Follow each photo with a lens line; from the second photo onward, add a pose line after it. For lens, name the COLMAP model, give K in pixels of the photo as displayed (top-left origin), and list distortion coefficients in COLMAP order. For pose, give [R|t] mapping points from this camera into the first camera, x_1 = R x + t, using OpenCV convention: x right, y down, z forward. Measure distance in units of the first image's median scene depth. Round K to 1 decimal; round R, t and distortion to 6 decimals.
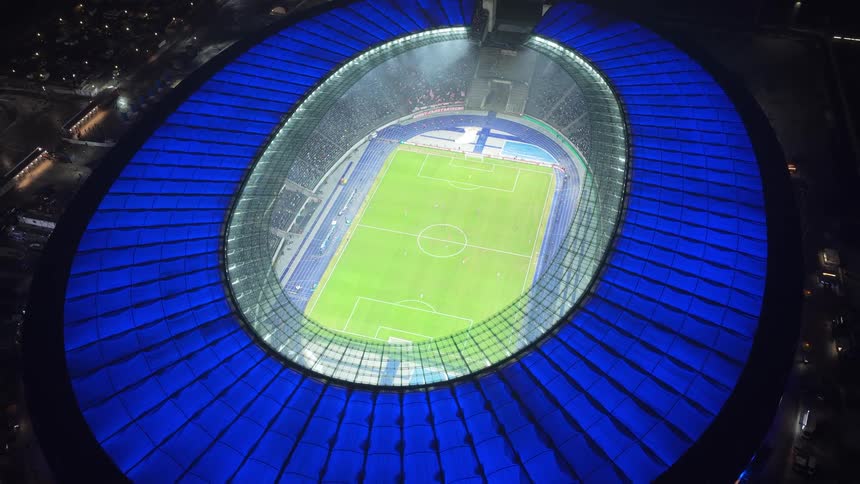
lens RADIAL K [[734.2, 0, 430.0], [0, 734.2, 242.0], [0, 0, 1]] dist [-0.001774, 0.011260]
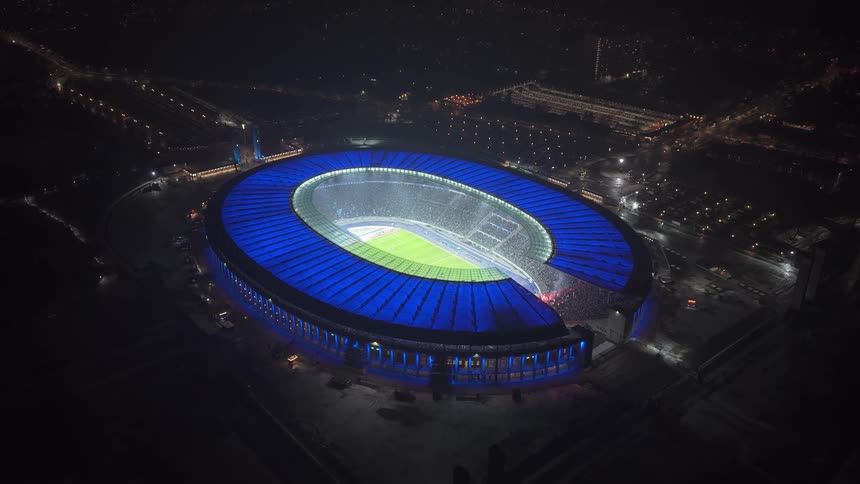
lens RADIAL K [[734.2, 0, 430.0], [0, 734.2, 242.0], [0, 0, 1]] dist [-0.001774, 0.011260]
pose [[-0.562565, 0.354499, -0.746894, 1.170179], [-0.563189, 0.497057, 0.660116, -1.109477], [0.605260, 0.792000, -0.079977, 1.036485]]
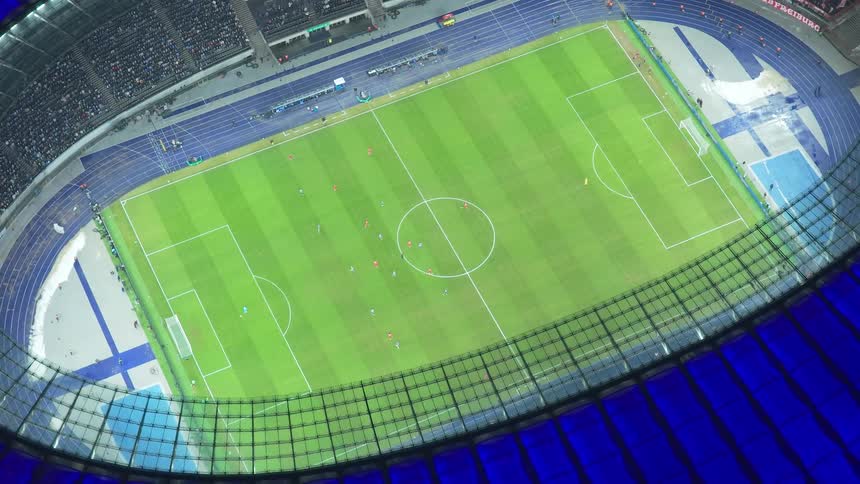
lens RADIAL K [[1926.9, 0, 430.0], [0, 1926.9, 242.0], [0, 0, 1]] dist [-0.154806, 0.136020]
pose [[0.654117, 0.616416, -0.438363, 0.546188], [-0.507542, 0.787395, 0.349872, -0.421582], [0.560831, -0.006370, 0.827906, -0.080226]]
